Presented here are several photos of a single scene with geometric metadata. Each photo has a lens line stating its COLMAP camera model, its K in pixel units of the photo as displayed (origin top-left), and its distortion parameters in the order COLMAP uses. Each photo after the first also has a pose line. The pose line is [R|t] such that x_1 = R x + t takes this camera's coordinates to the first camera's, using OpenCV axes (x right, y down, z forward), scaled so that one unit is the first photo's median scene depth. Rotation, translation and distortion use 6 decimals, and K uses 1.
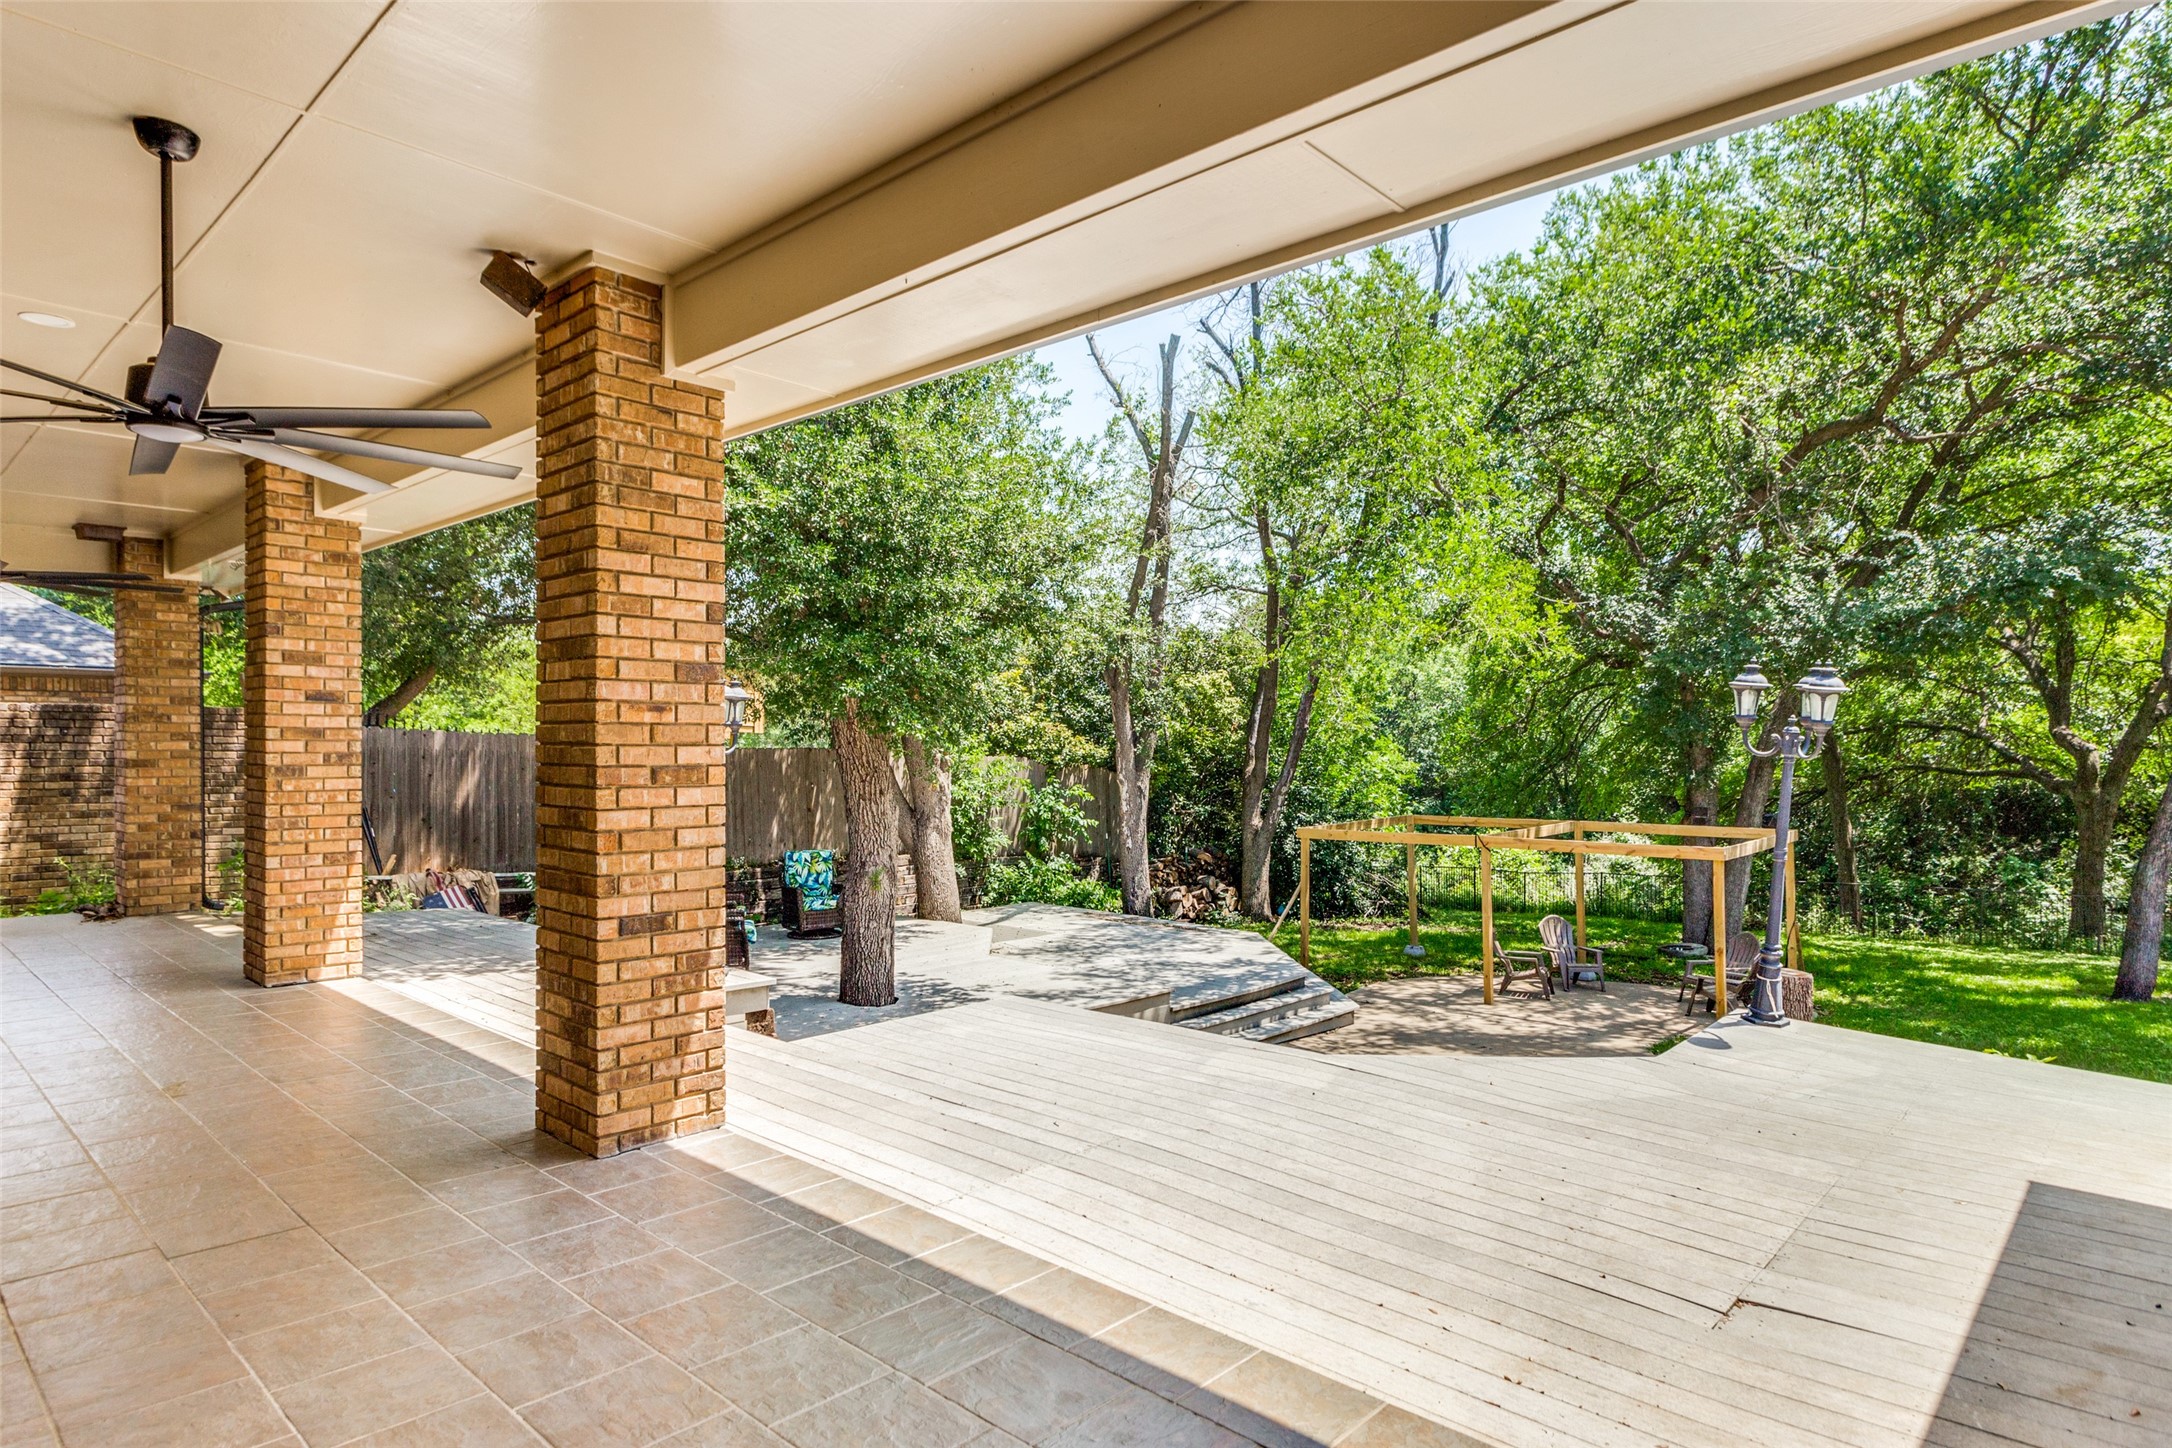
lens RADIAL K [[1201.8, 0, 1063.9], [0, 1201.8, 749.7], [0, 0, 1]] dist [-0.003416, -0.000507]
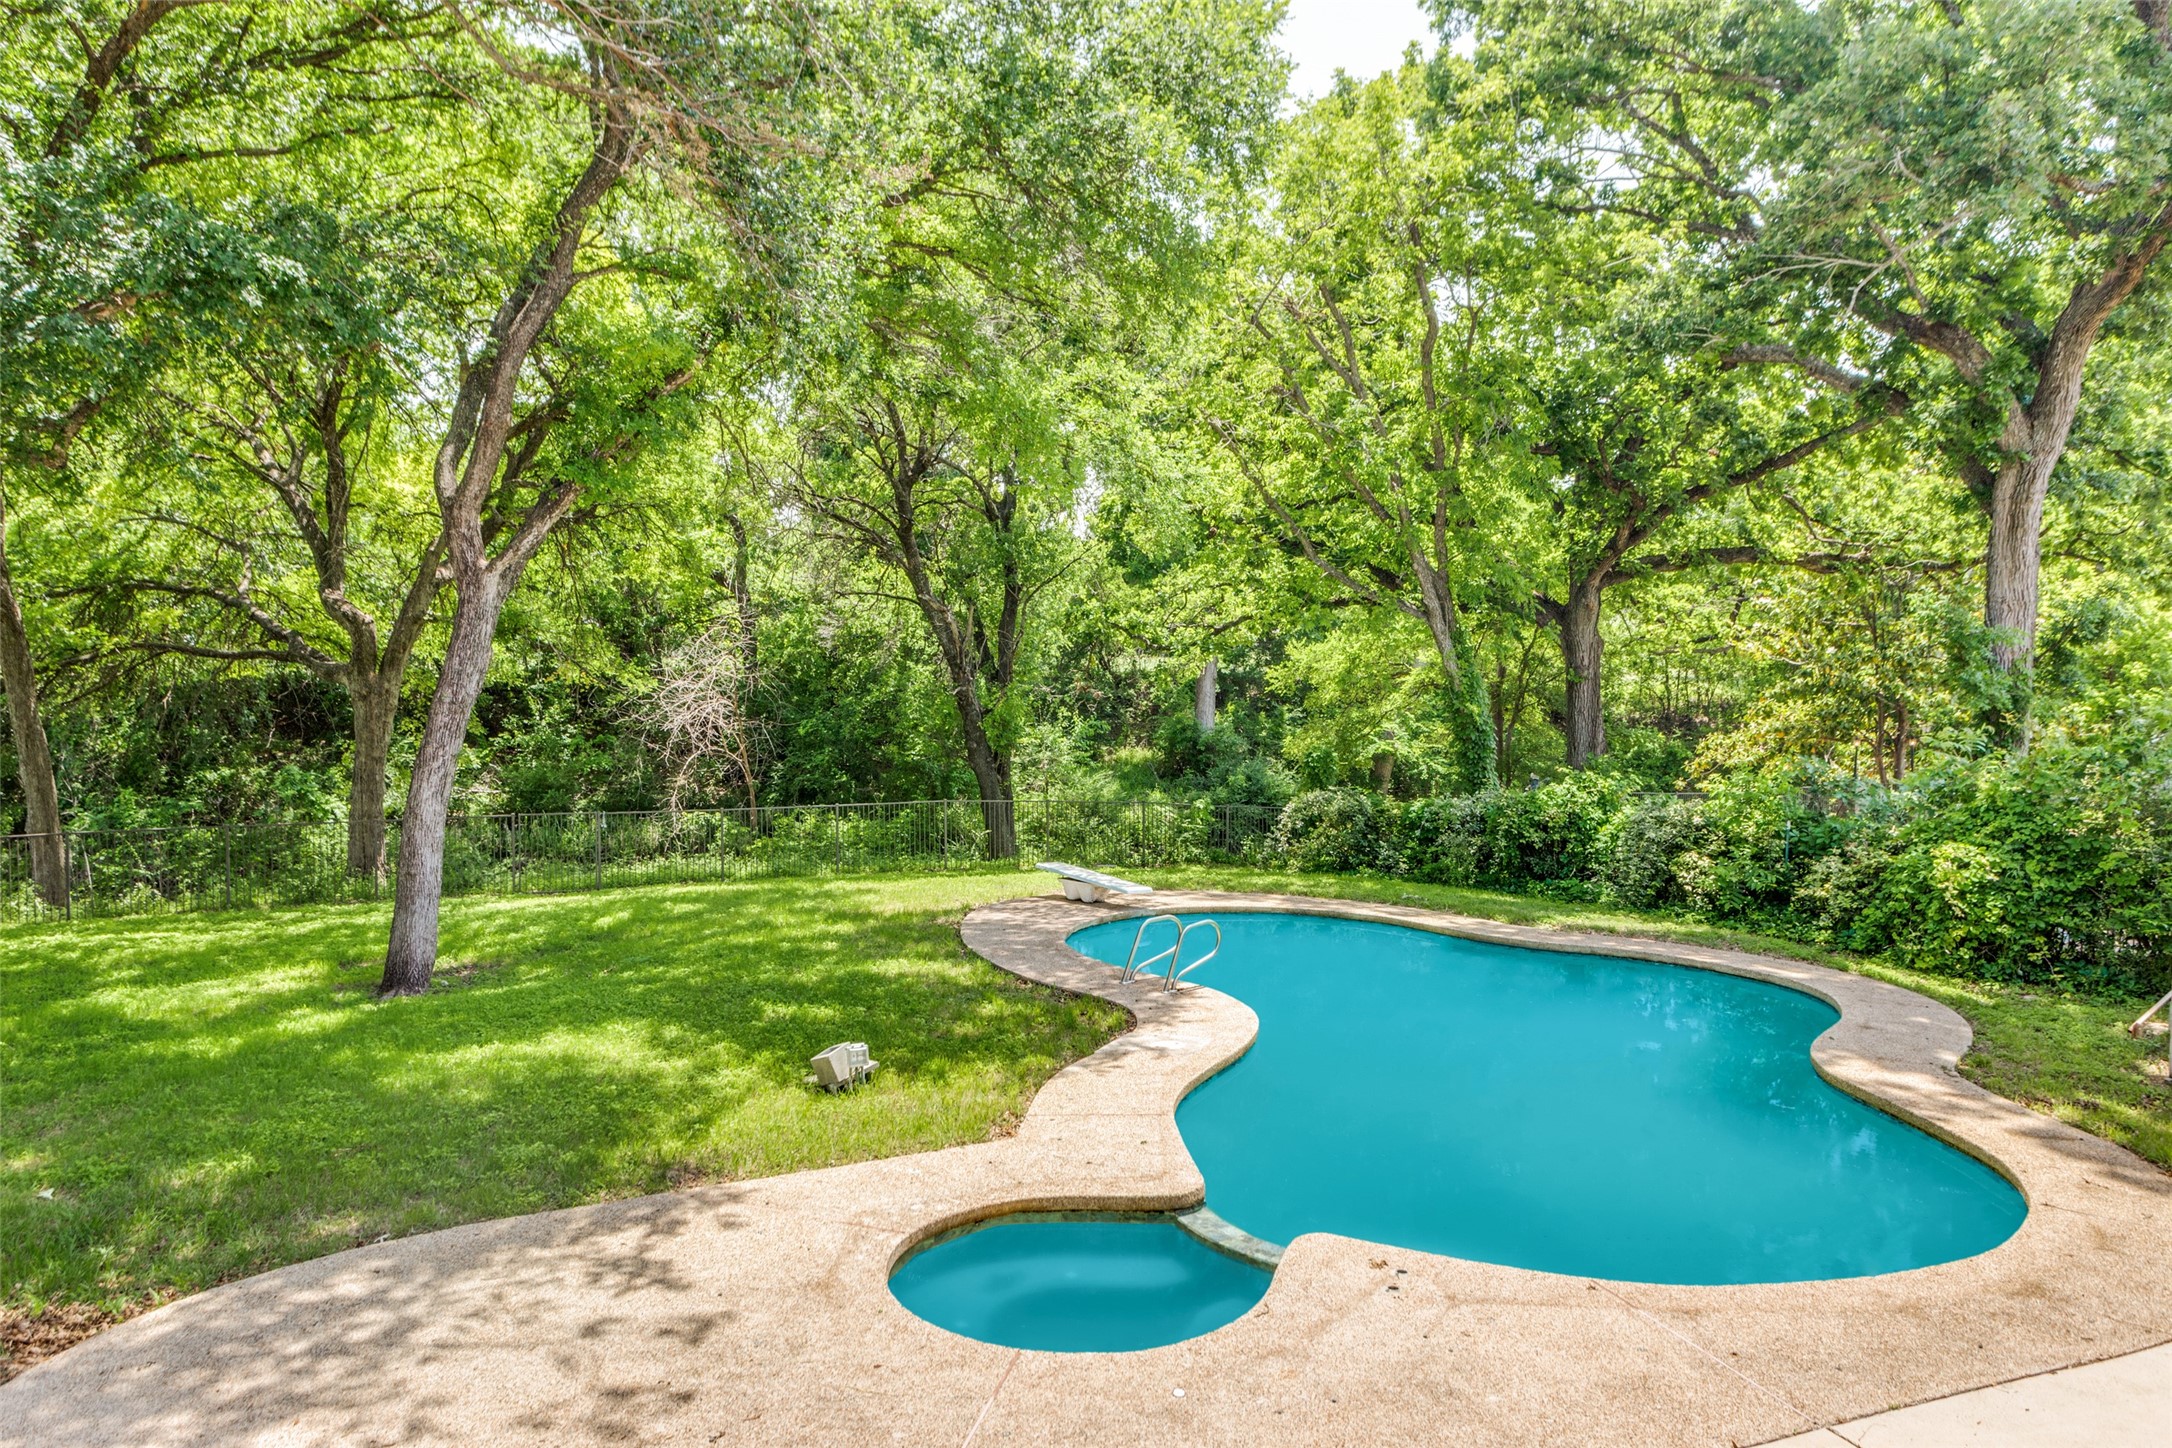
lens RADIAL K [[1464.2, 0, 1086.0], [0, 1464.2, 724.0], [0, 0, 1]] dist [-0.005899, -0.000023]
pose [[0.408465, -0.041755, 0.911819, 0.178215], [-0.011479, 0.998639, 0.050873, 0.010662], [-0.912702, -0.031247, 0.407429, 0.186507]]
